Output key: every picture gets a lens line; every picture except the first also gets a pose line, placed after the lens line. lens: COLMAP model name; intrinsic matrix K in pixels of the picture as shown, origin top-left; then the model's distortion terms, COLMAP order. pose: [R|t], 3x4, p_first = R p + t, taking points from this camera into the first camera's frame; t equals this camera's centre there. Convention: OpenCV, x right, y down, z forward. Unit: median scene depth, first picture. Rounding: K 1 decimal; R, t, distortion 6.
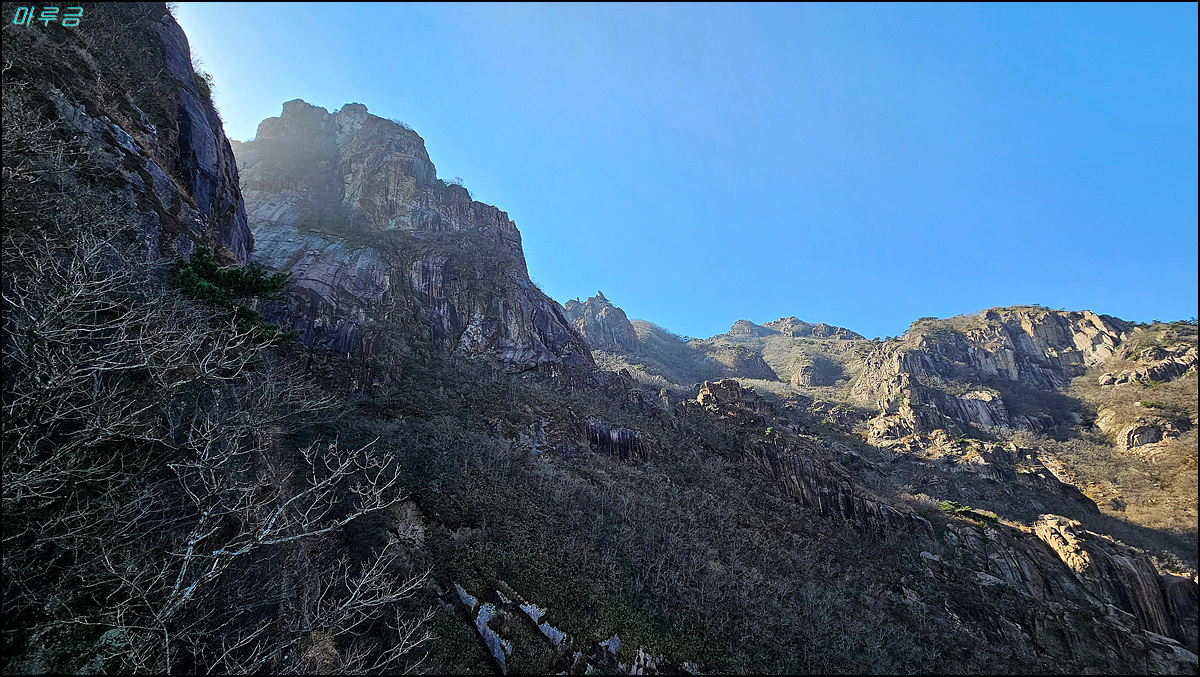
lens RADIAL K [[519.6, 0, 595.6], [0, 519.6, 335.3], [0, 0, 1]] dist [-0.002130, -0.000418]
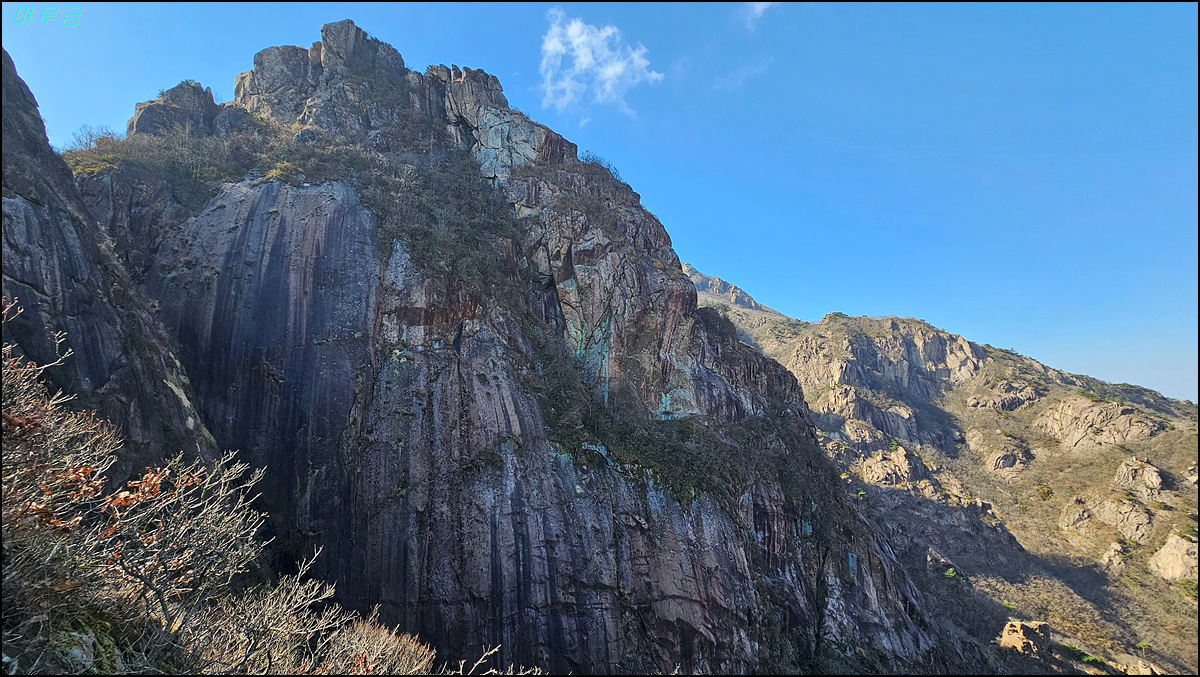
lens RADIAL K [[519.6, 0, 598.6], [0, 519.6, 338.4], [0, 0, 1]] dist [-0.002130, -0.000418]
pose [[0.896539, 0.025038, 0.442256, -0.458878], [-0.153422, 0.954156, 0.256997, -0.268671], [-0.415547, -0.298260, 0.859280, 0.326580]]
